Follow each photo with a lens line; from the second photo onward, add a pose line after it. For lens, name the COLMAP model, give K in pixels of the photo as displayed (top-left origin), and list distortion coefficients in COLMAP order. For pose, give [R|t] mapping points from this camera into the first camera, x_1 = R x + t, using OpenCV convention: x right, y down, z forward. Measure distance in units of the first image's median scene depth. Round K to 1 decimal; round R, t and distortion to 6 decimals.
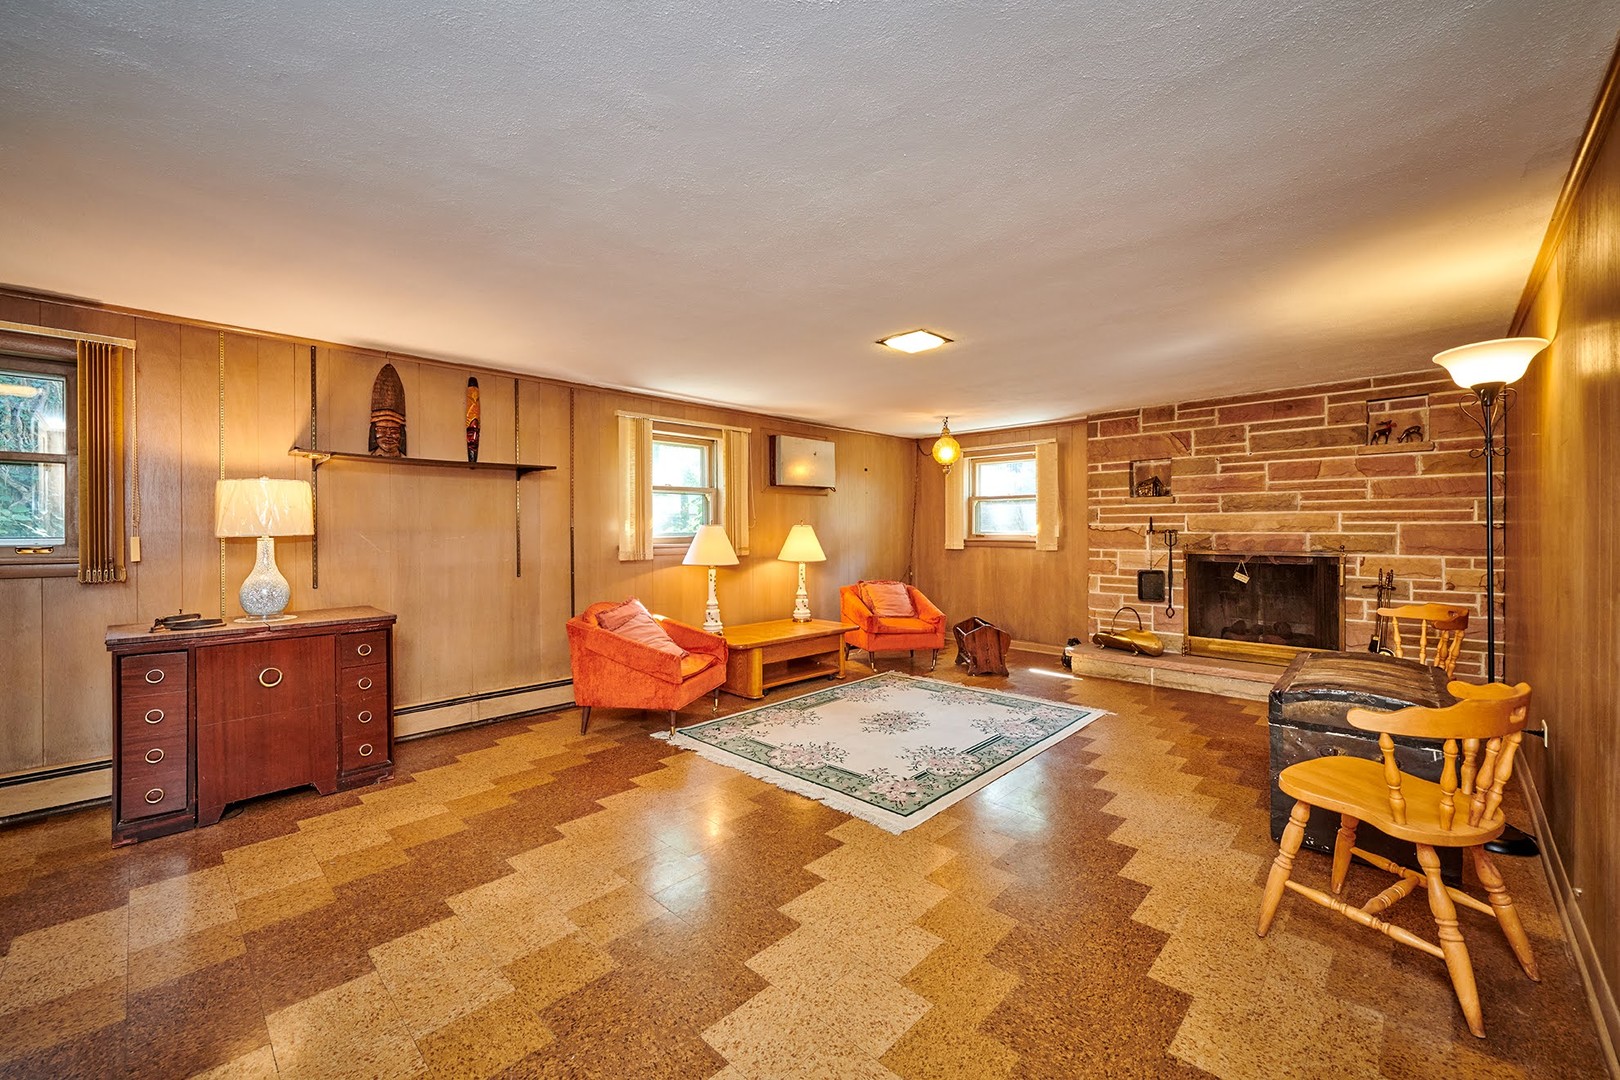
lens RADIAL K [[651.2, 0, 812.8], [0, 651.2, 514.9], [0, 0, 1]] dist [0.001141, 0.000197]
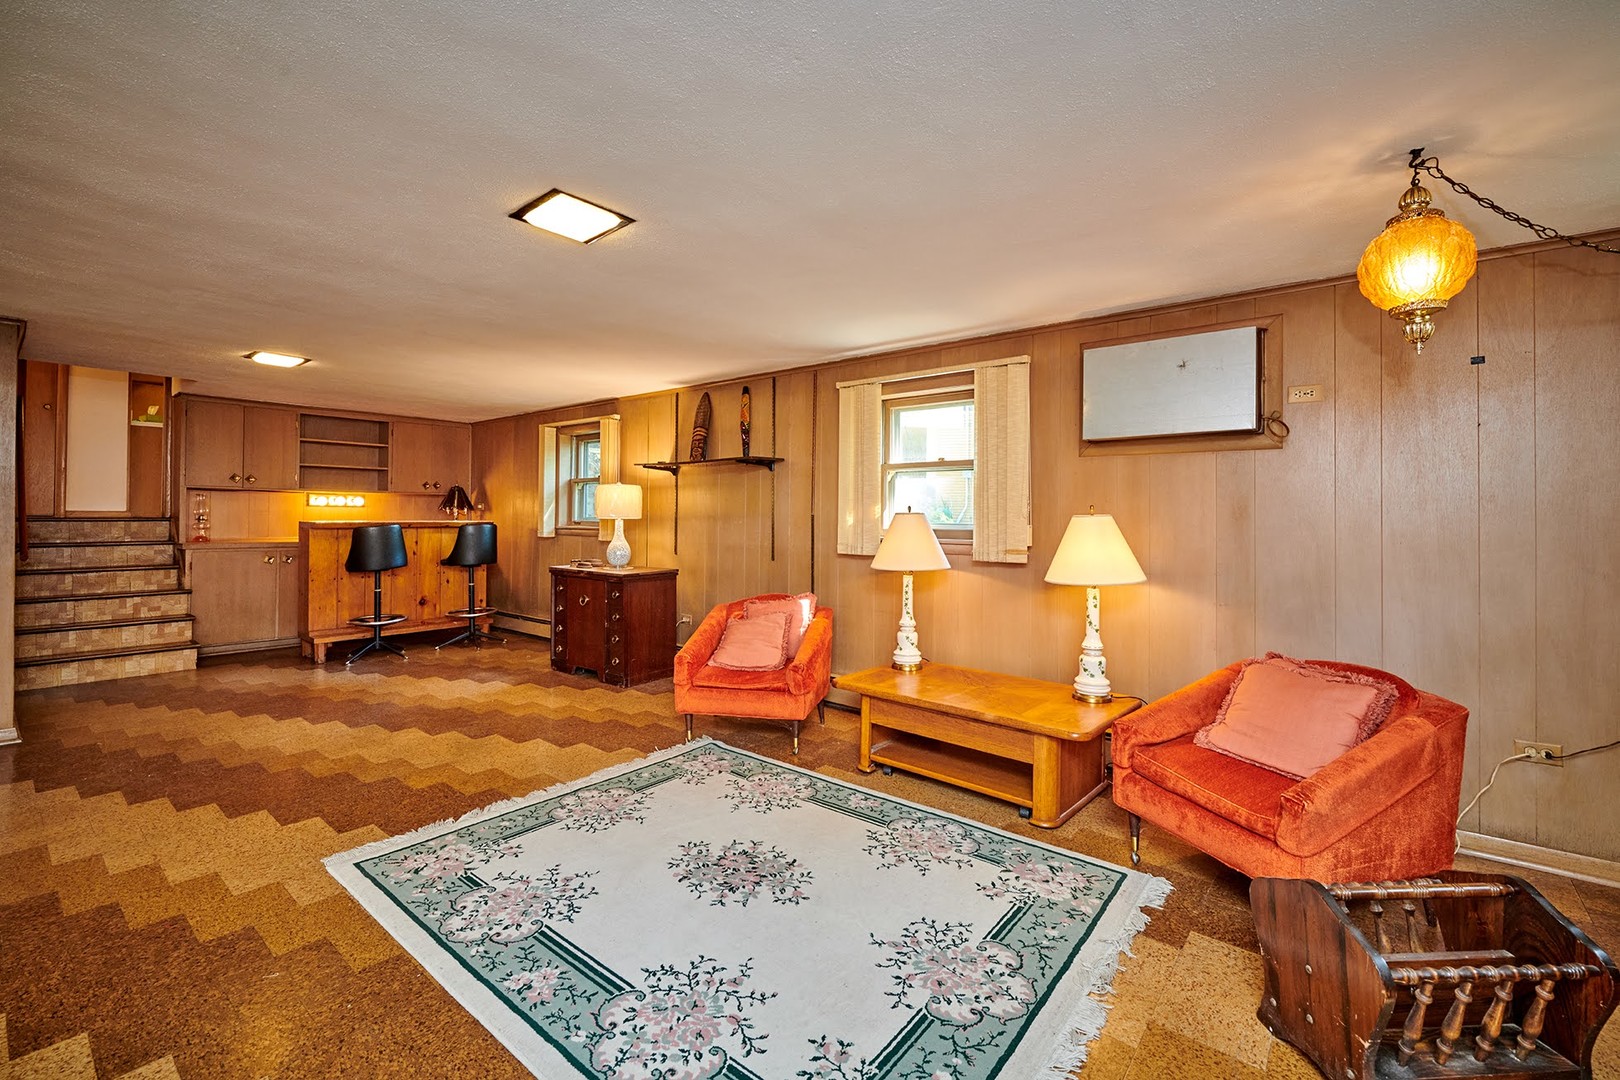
lens RADIAL K [[685.6, 0, 808.1], [0, 685.6, 514.0], [0, 0, 1]] dist [-0.002782, 0.000067]
pose [[0.075352, 0.005952, -0.997139, 0.734995], [0.013707, 0.999882, 0.007004, 0.011336], [0.997063, -0.014195, 0.075261, 1.055543]]
